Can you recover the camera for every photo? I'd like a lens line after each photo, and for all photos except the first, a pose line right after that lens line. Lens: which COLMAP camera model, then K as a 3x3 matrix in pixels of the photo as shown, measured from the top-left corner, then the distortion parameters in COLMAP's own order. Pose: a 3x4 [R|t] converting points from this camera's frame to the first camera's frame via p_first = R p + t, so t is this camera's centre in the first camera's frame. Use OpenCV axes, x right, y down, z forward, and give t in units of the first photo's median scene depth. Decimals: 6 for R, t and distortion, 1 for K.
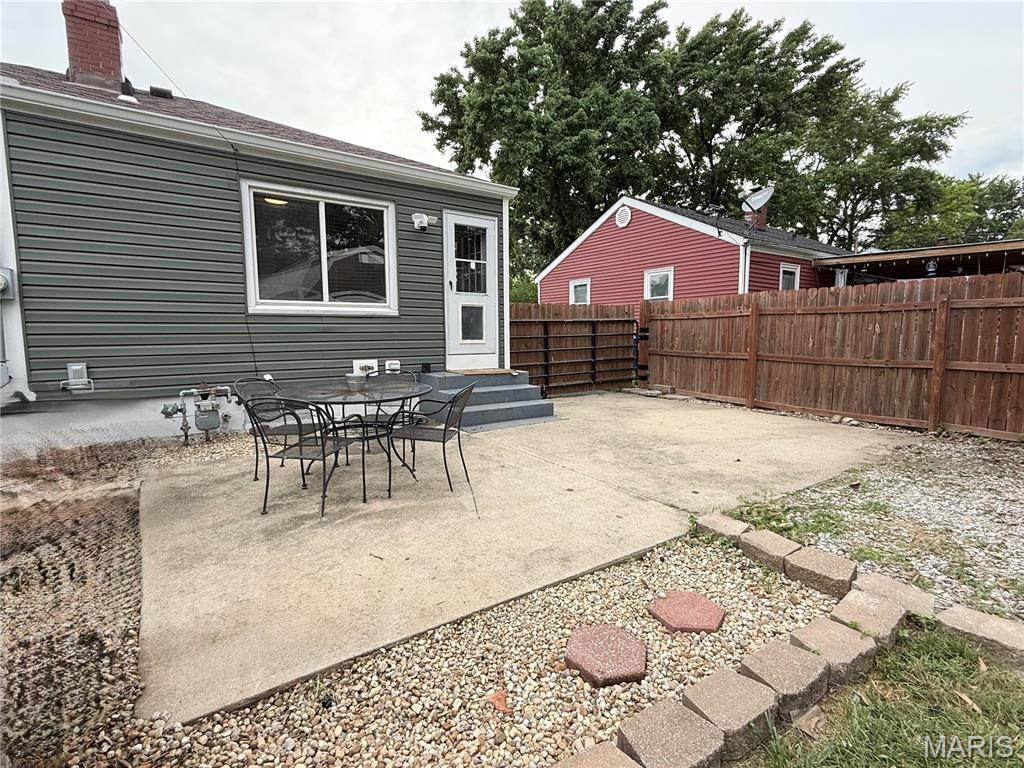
lens RADIAL K [[489.5, 0, 512.0], [0, 489.5, 384.0], [0, 0, 1]] dist [-0.000031, -0.000295]
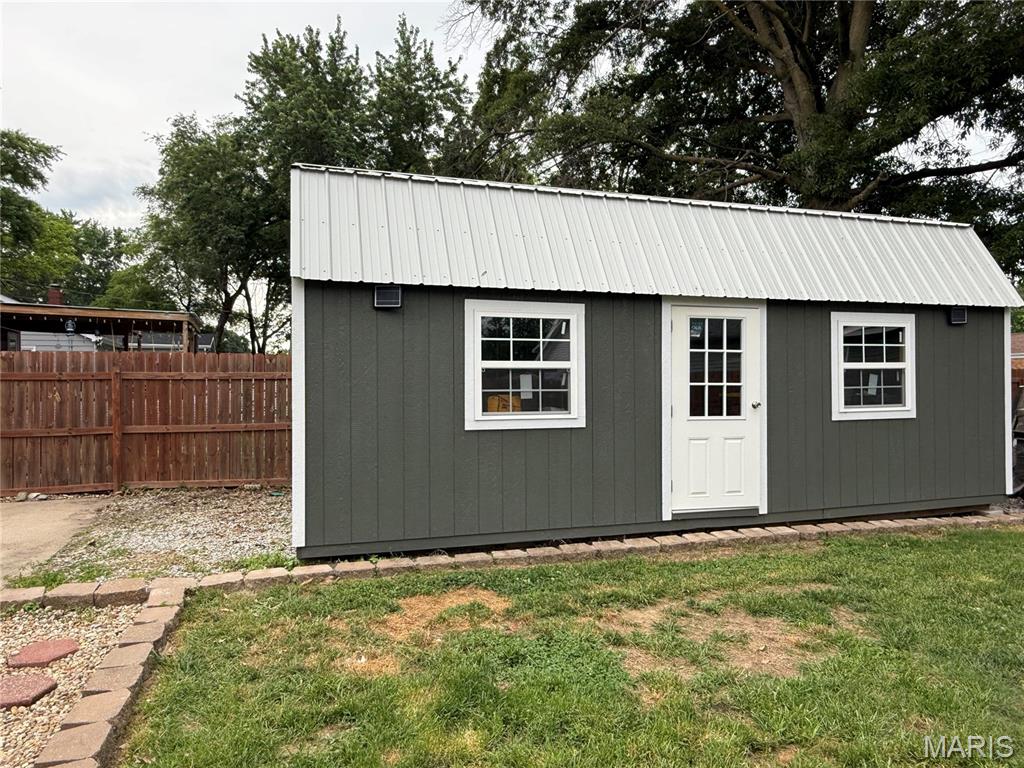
lens RADIAL K [[640.0, 0, 512.0], [0, 640.0, 384.0], [0, 0, 1]] dist [-0.003586, -0.000930]
pose [[0.222651, 0.005273, 0.974884, -0.328159], [0.104690, 0.994074, -0.029287, -0.006852], [-0.969261, 0.108581, 0.220779, -0.186033]]
